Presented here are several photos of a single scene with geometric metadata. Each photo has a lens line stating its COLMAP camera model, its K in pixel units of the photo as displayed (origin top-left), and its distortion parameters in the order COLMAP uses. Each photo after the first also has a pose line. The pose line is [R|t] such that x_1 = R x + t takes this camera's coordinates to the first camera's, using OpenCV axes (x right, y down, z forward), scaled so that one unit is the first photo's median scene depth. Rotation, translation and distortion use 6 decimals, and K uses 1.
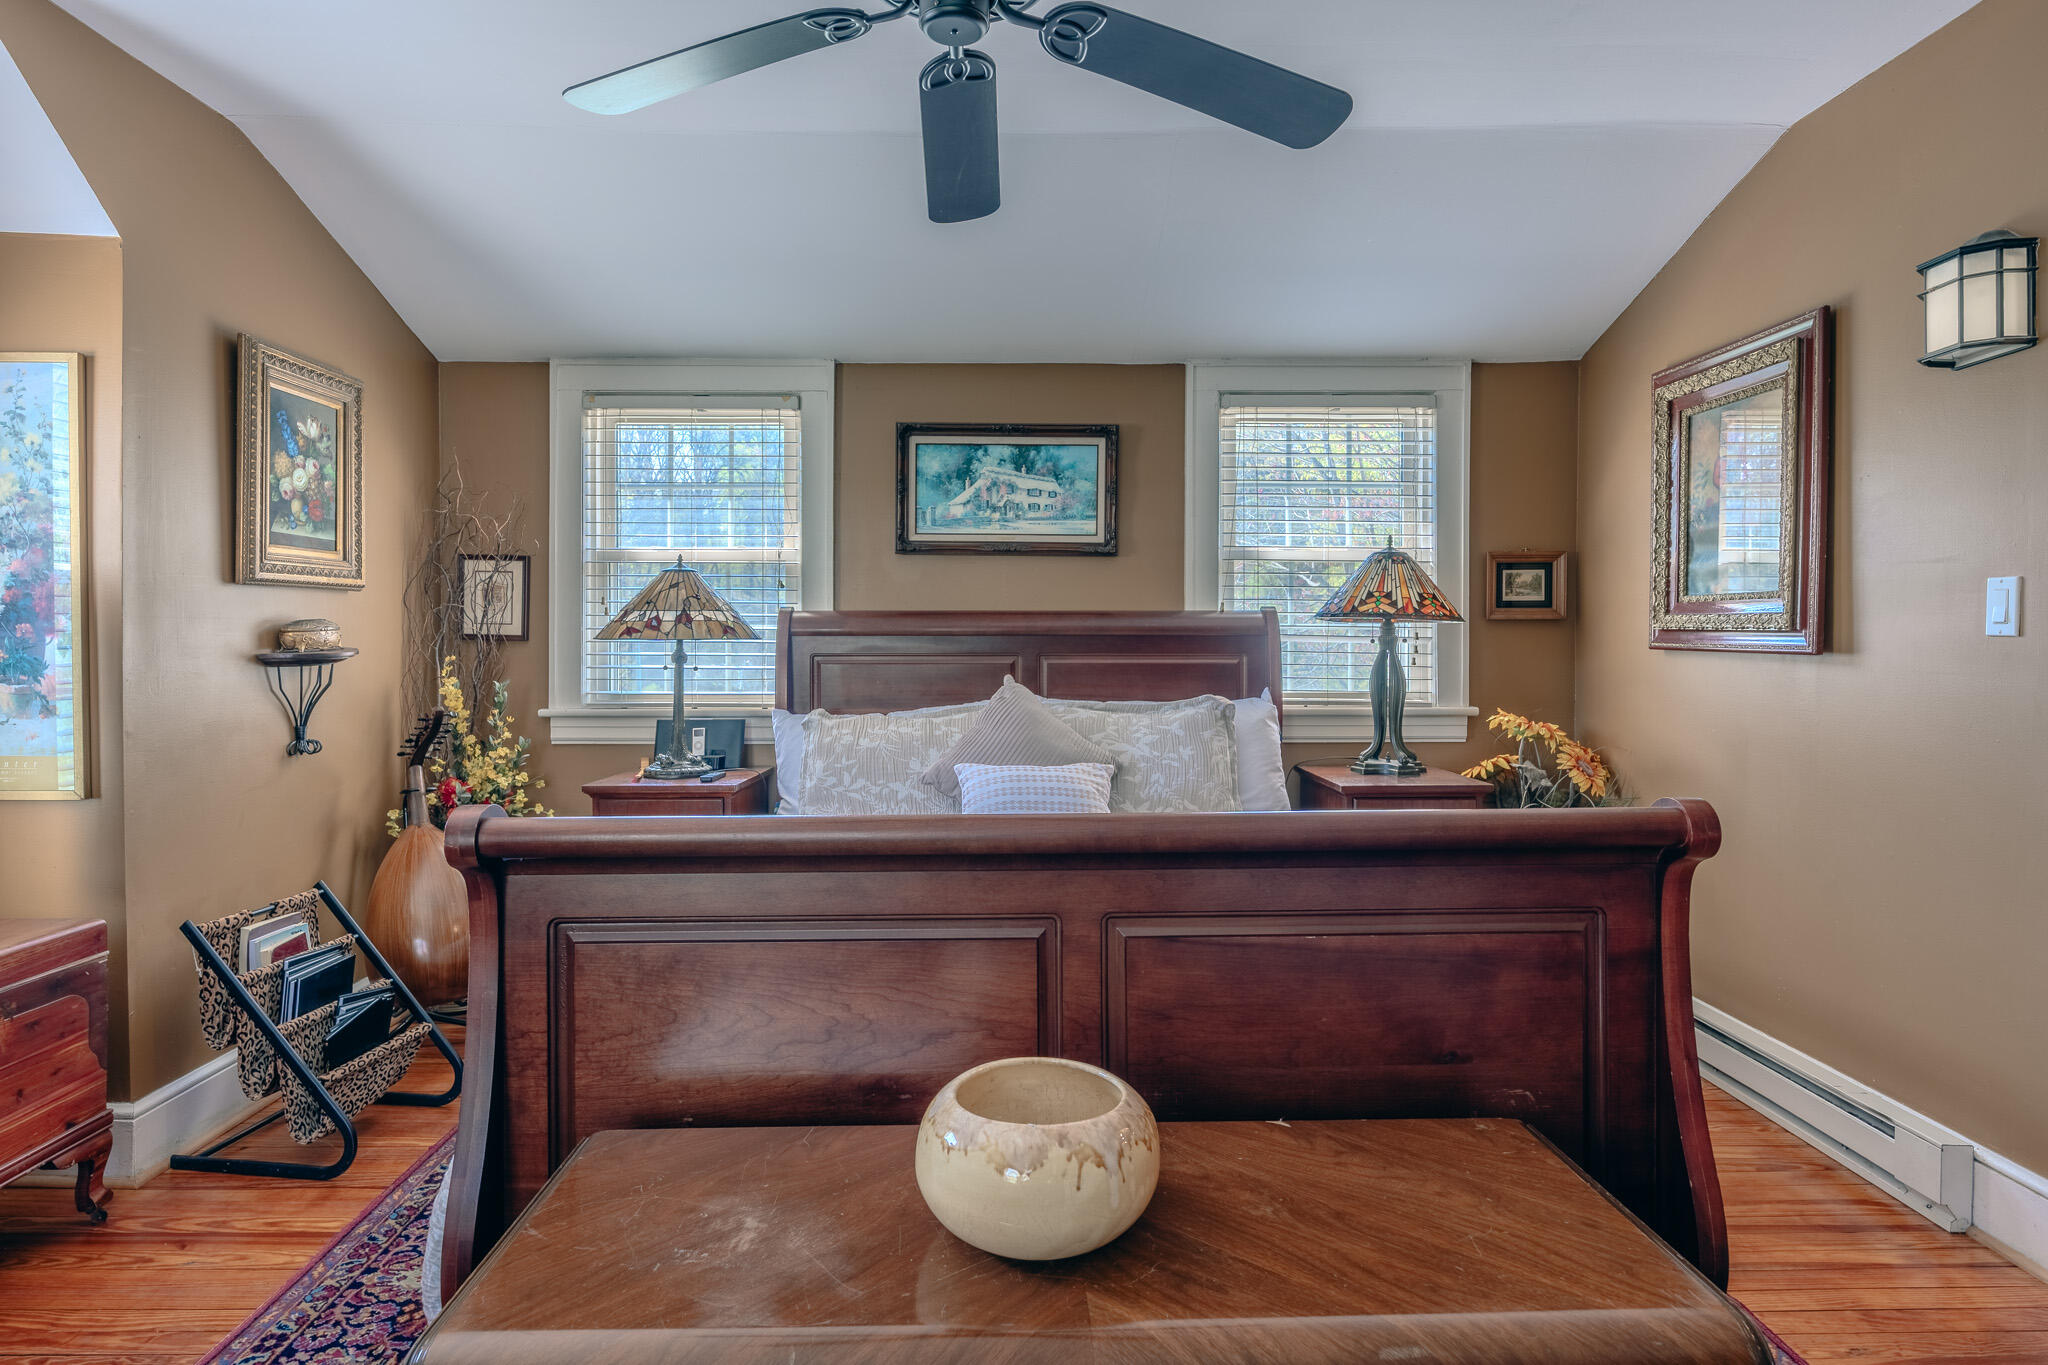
lens RADIAL K [[1181.0, 0, 1022.0], [0, 1181.0, 650.5], [0, 0, 1]] dist [-0.002219, 0.002867]
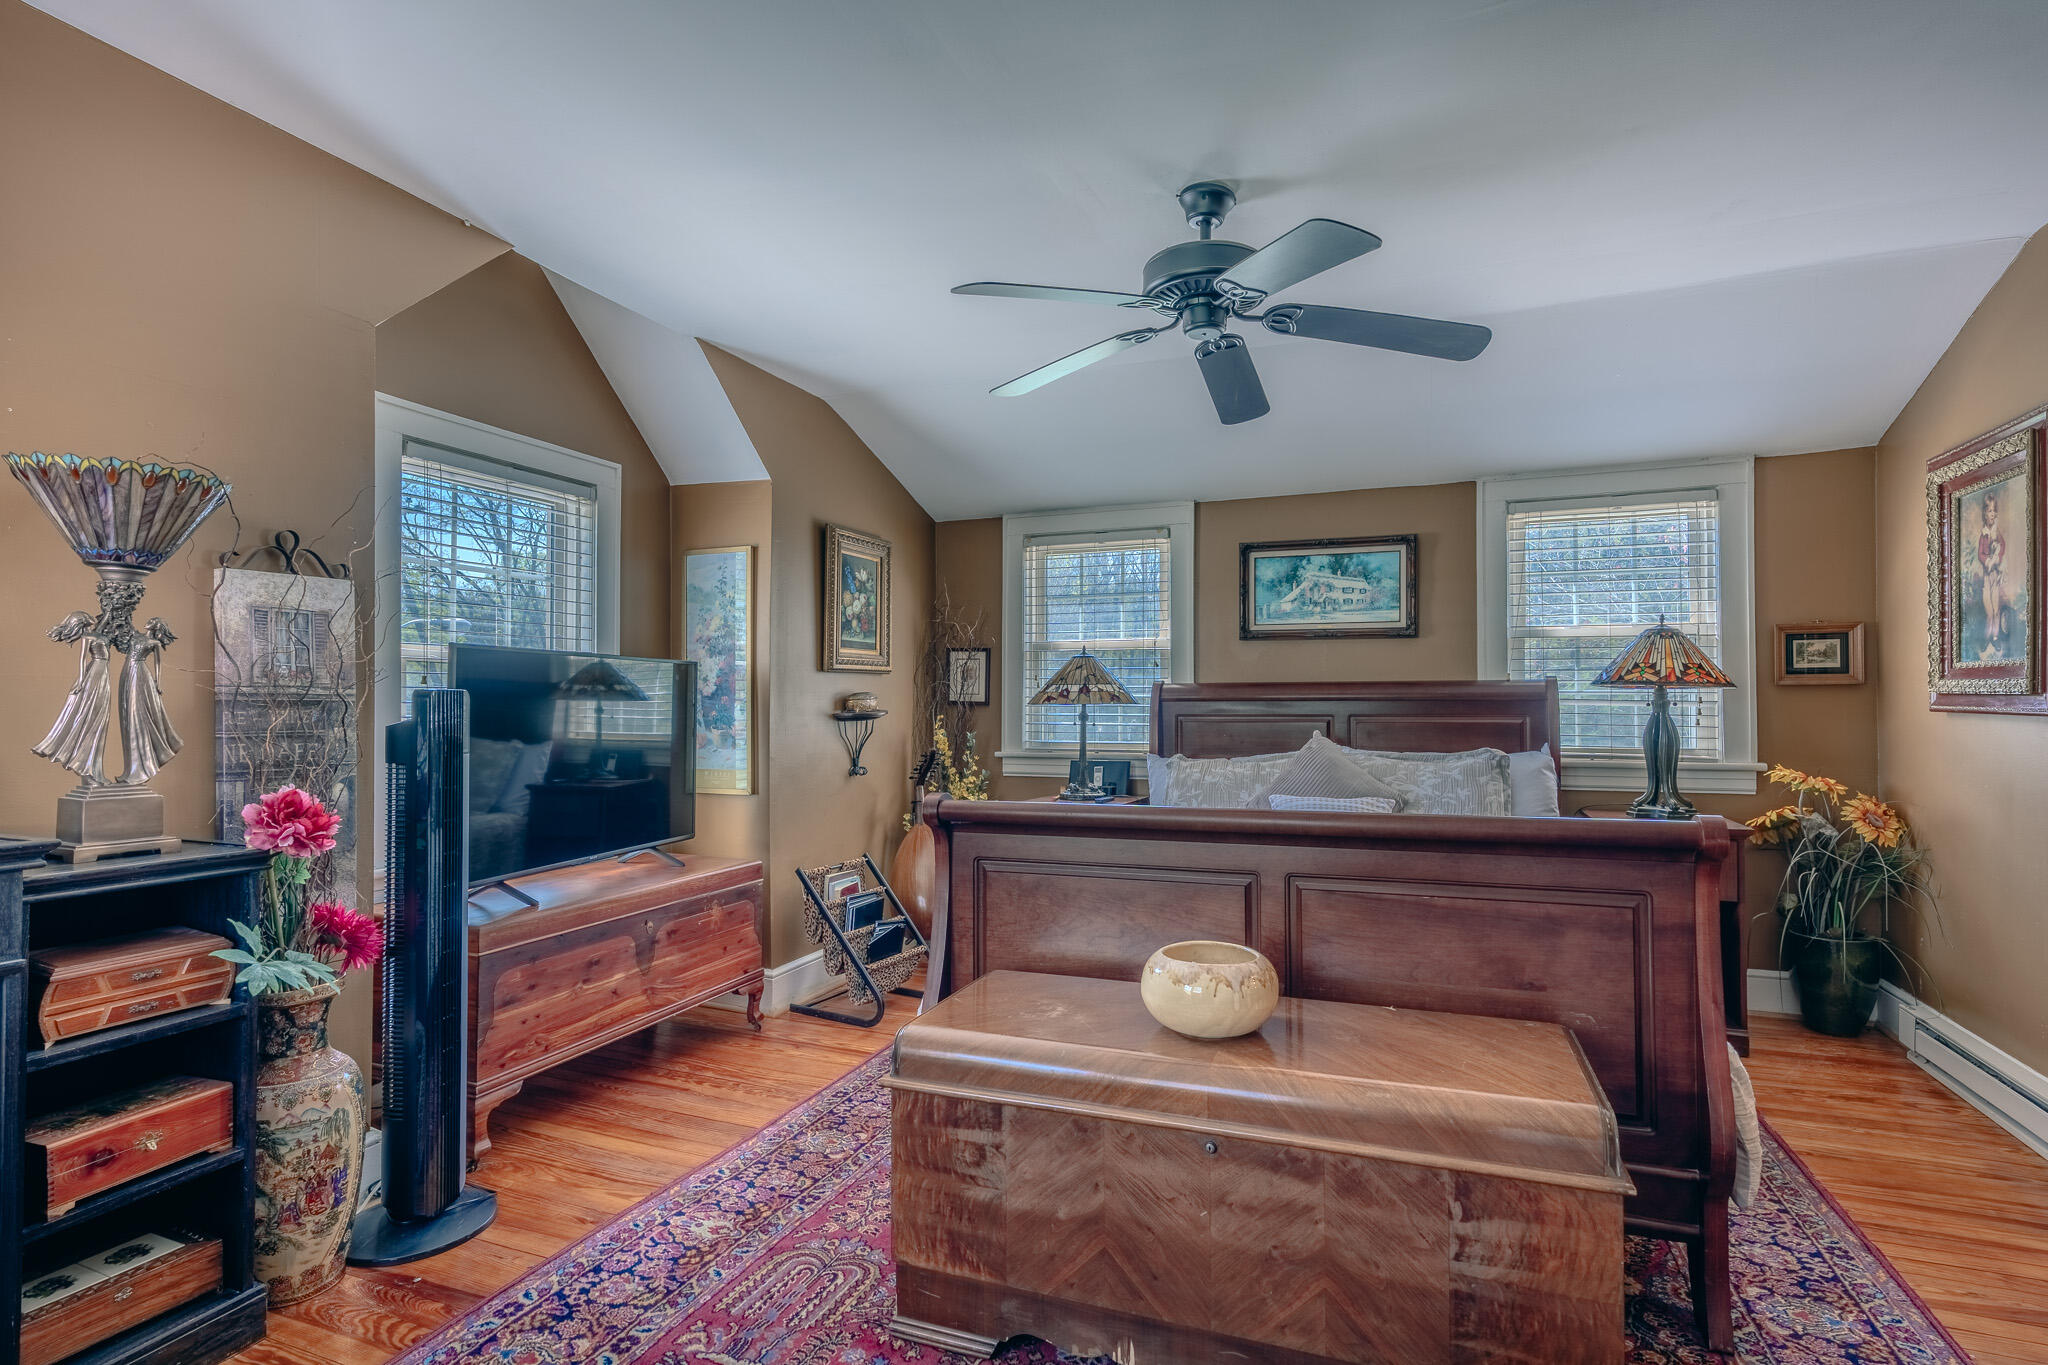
lens RADIAL K [[1016.7, 0, 1024.0], [0, 1016.7, 682.5], [0, 0, 1]] dist [-0.001202, 0.000025]
pose [[0.927299, -0.009886, -0.374191, 0.110554], [-0.001534, 0.999542, -0.030210, 0.001721], [0.374318, 0.028588, 0.926860, -0.184686]]
